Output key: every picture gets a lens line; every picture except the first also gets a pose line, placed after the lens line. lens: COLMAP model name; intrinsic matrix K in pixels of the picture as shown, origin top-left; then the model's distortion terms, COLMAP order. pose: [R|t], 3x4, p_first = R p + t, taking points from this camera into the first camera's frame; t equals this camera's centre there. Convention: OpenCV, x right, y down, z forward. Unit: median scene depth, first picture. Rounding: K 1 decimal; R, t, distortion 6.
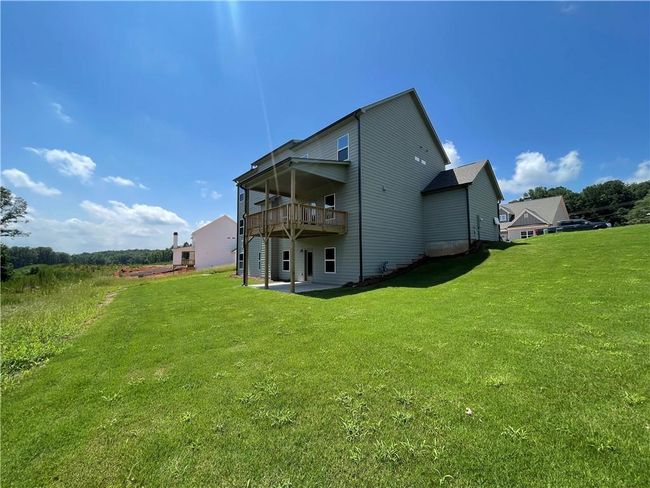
lens RADIAL K [[262.8, 0, 325.9], [0, 262.8, 242.2], [0, 0, 1]] dist [-0.000115, 0.000188]
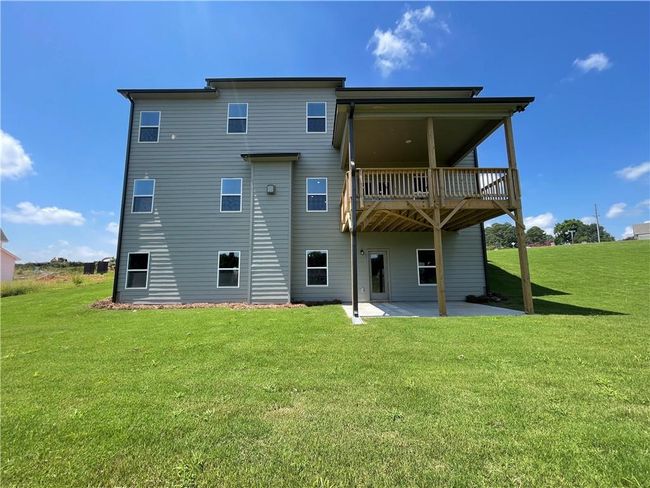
lens RADIAL K [[262.8, 0, 325.9], [0, 262.8, 242.2], [0, 0, 1]] dist [-0.000115, 0.000188]
pose [[0.650831, 0.076148, 0.755394, -0.498566], [-0.046452, 0.997087, -0.060490, 0.042778], [-0.757800, 0.004279, 0.652473, 0.546700]]
